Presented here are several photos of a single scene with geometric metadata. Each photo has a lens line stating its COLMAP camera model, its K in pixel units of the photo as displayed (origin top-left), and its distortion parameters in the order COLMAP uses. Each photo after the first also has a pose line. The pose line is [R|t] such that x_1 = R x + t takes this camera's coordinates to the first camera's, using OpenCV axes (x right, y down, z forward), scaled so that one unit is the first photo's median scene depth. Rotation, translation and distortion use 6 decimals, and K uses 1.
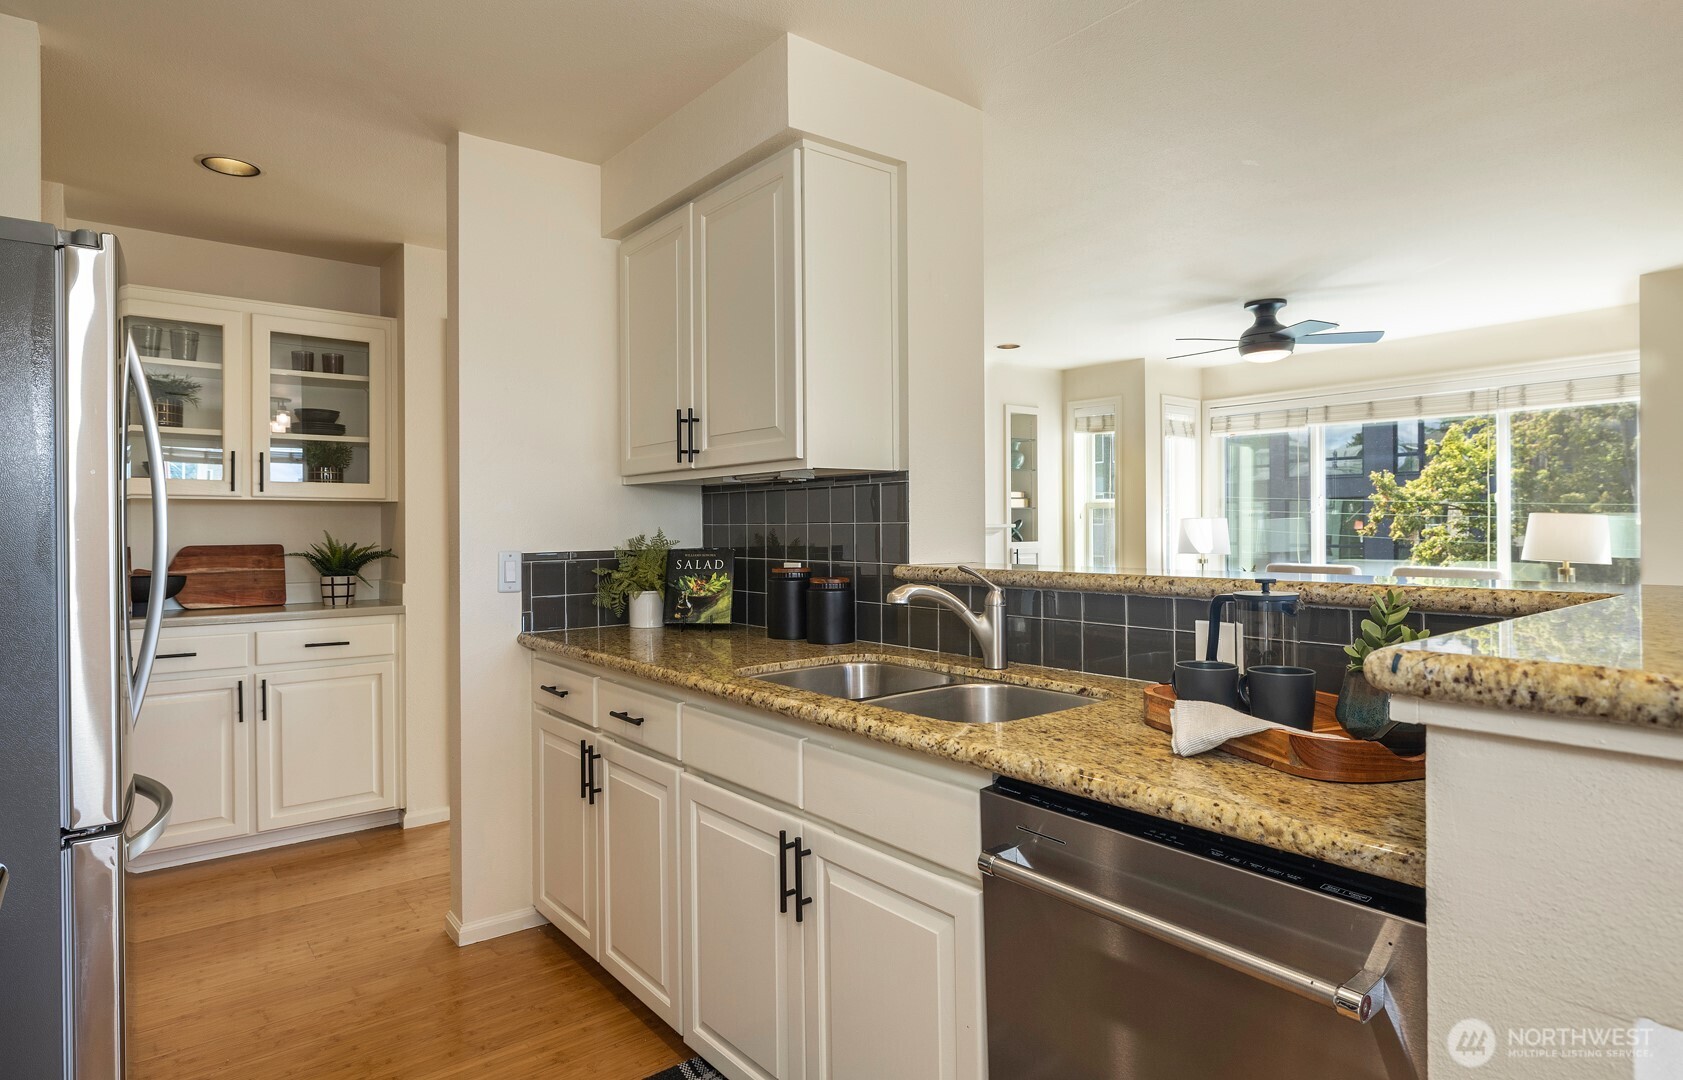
lens RADIAL K [[919.0, 0, 846.3], [0, 919.0, 524.2], [0, 0, 1]] dist [-0.002023, -0.001688]
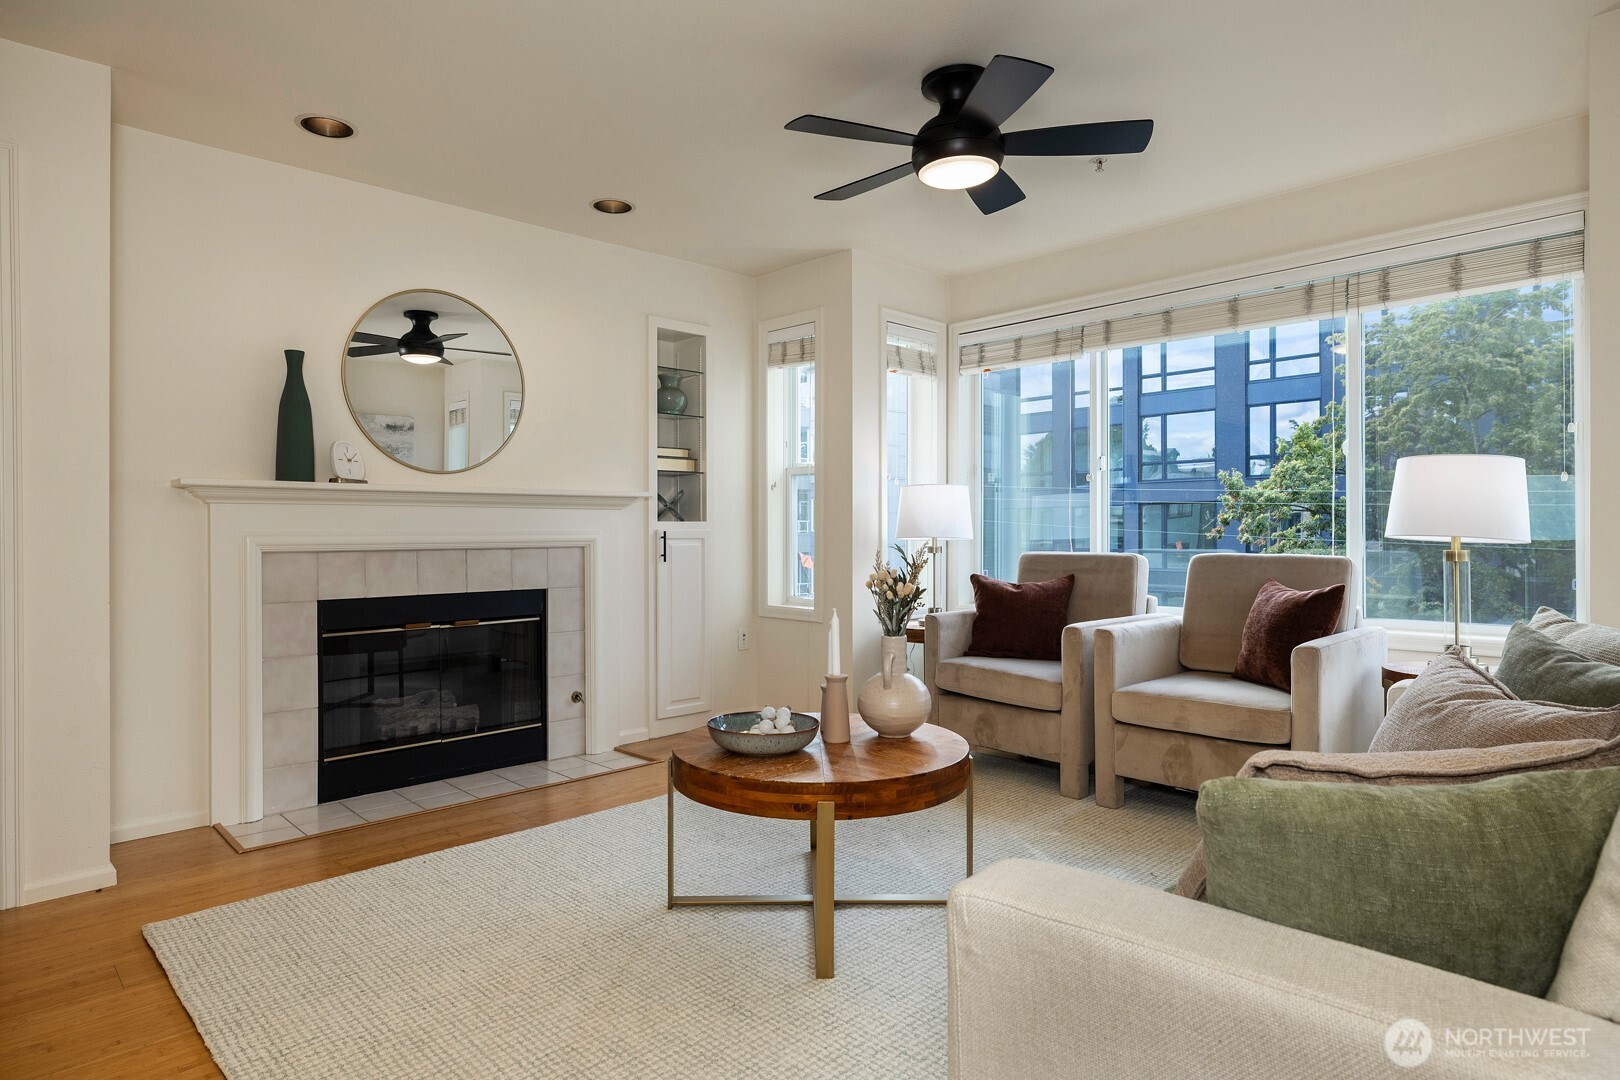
lens RADIAL K [[921.0, 0, 798.8], [0, 921.0, 532.7], [0, 0, 1]] dist [-0.002602, 0.000910]
pose [[0.996842, 0.003184, 0.079348, 0.406169], [-0.003107, 0.999995, -0.001094, 0.049987], [-0.079351, 0.000844, 0.996846, 0.570312]]
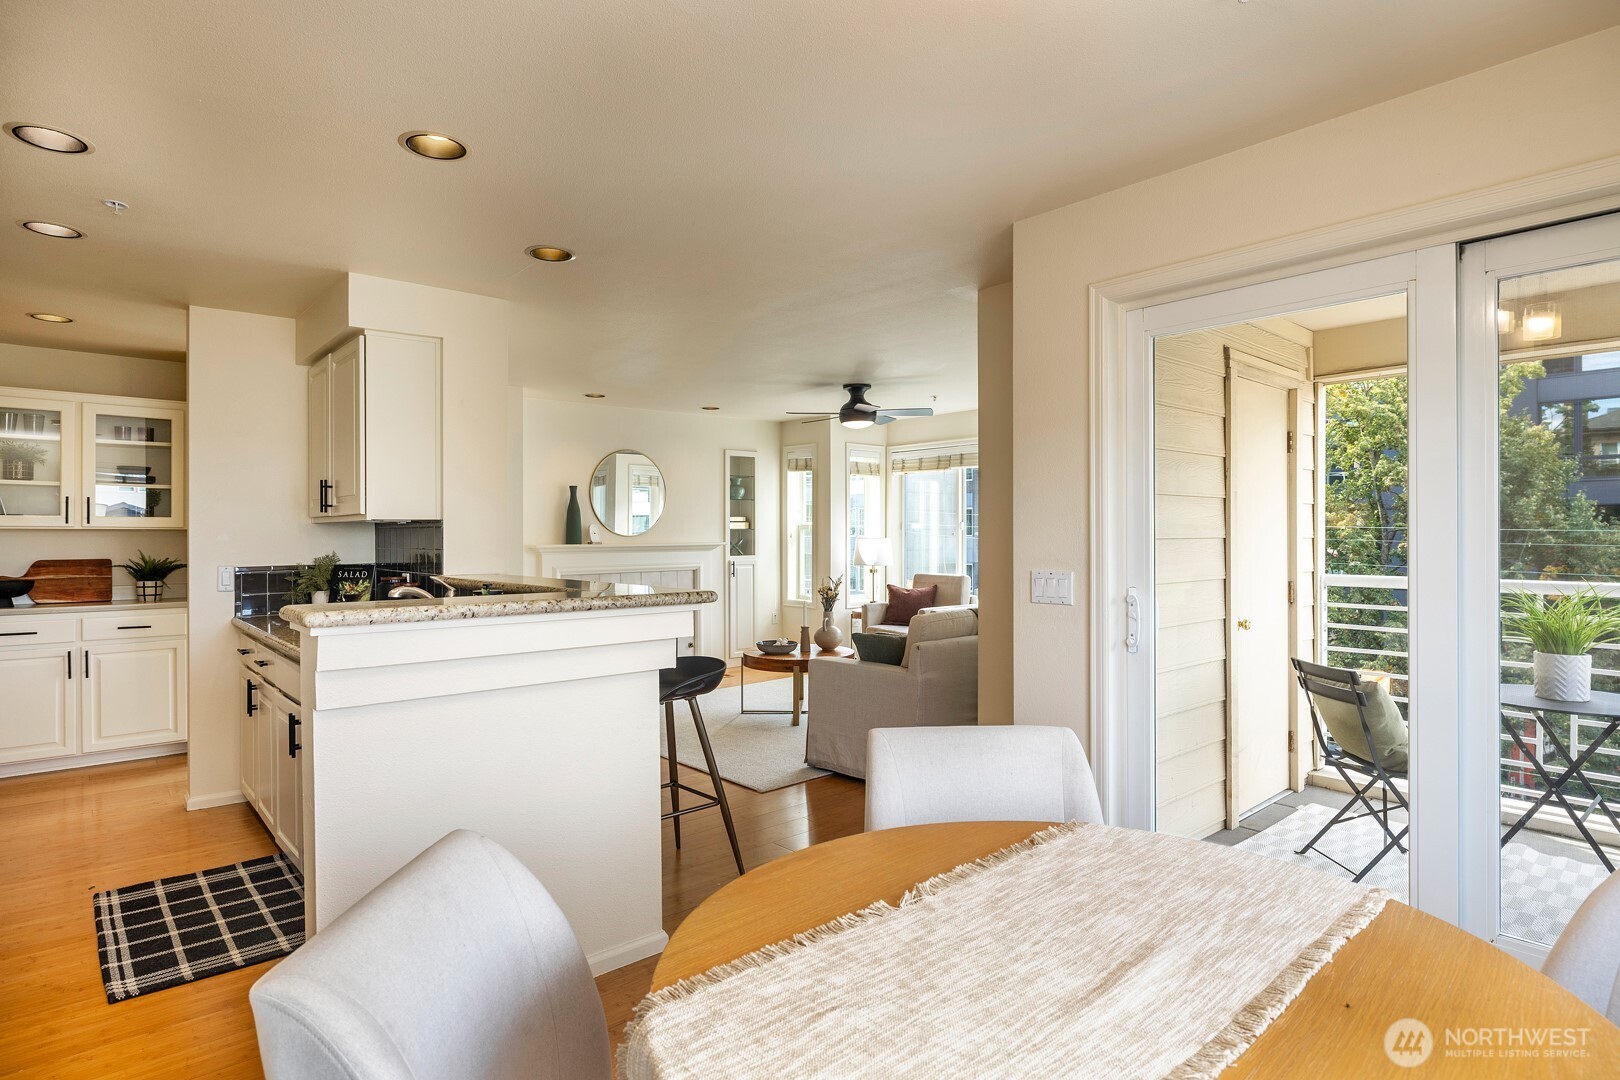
lens RADIAL K [[855.0, 0, 799.8], [0, 855.0, 532.5], [0, 0, 1]] dist [-0.003277, -0.002298]
pose [[0.999398, 0.004077, 0.034449, 0.418297], [-0.004041, 0.999991, -0.001104, -0.022186], [-0.034453, 0.000964, 0.999406, -0.371830]]
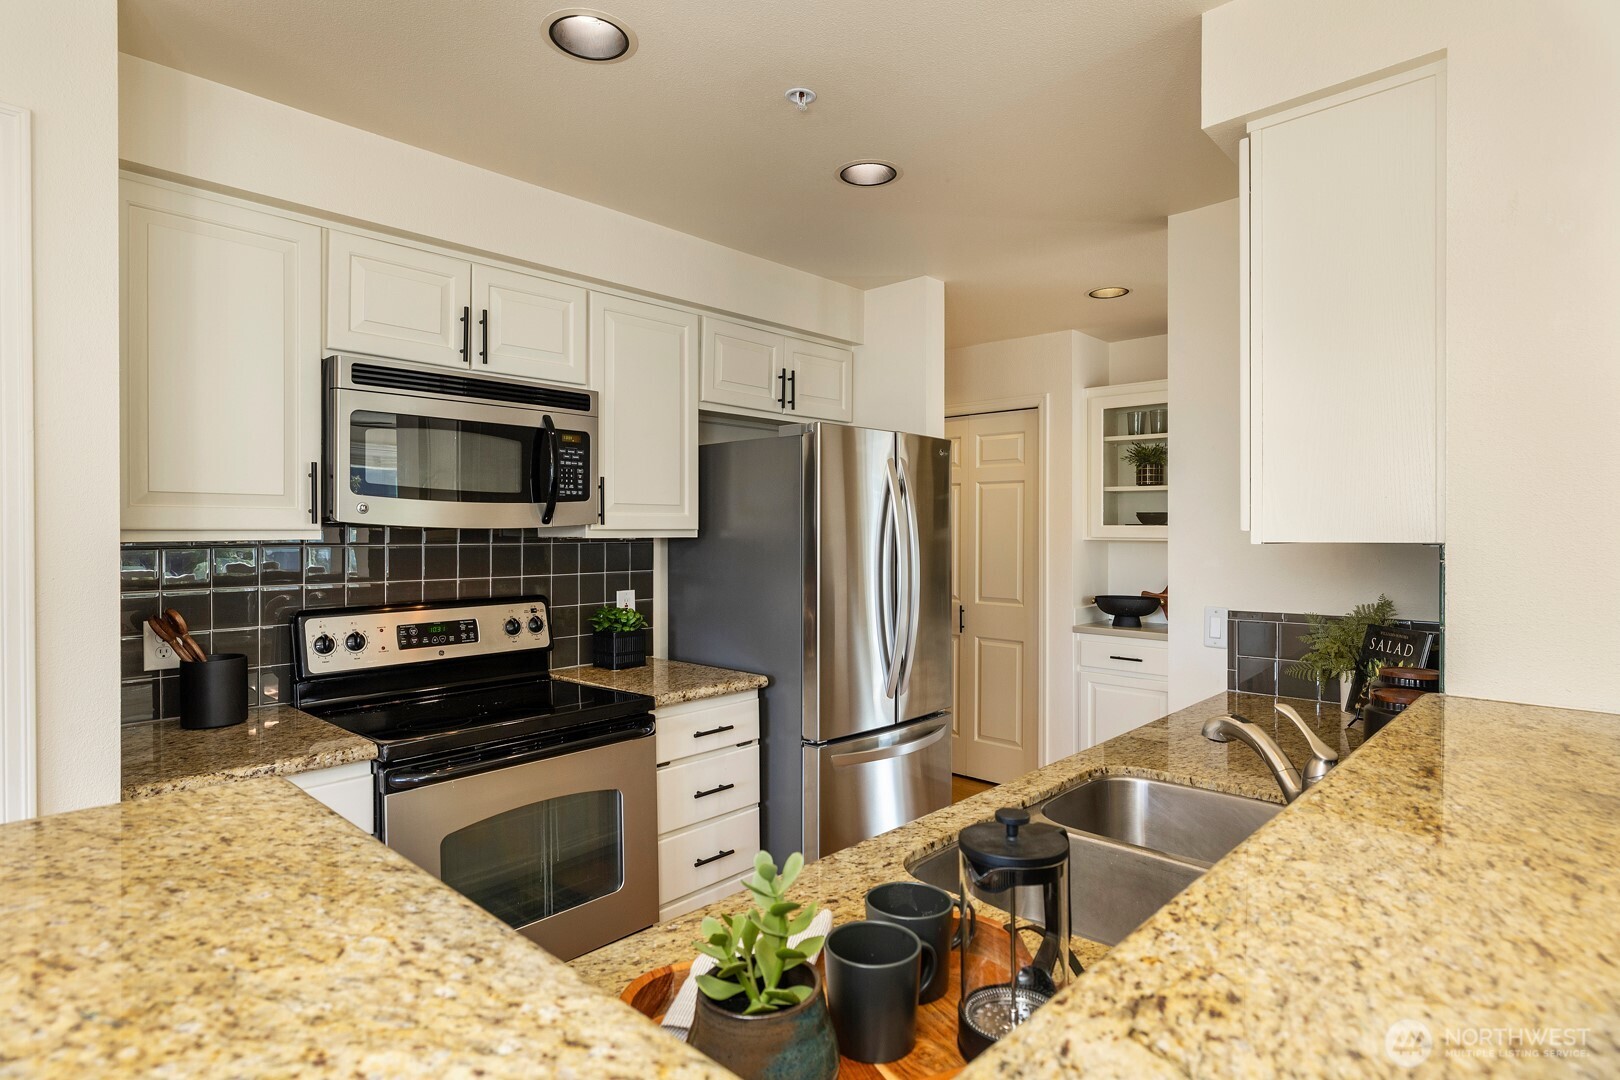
lens RADIAL K [[855.0, 0, 799.8], [0, 855.0, 532.5], [0, 0, 1]] dist [-0.003277, -0.002298]
pose [[0.140973, 0.009245, -0.989970, 0.362797], [0.000527, 0.999956, 0.009413, -0.045164], [0.990013, -0.001849, 0.140962, 0.300847]]
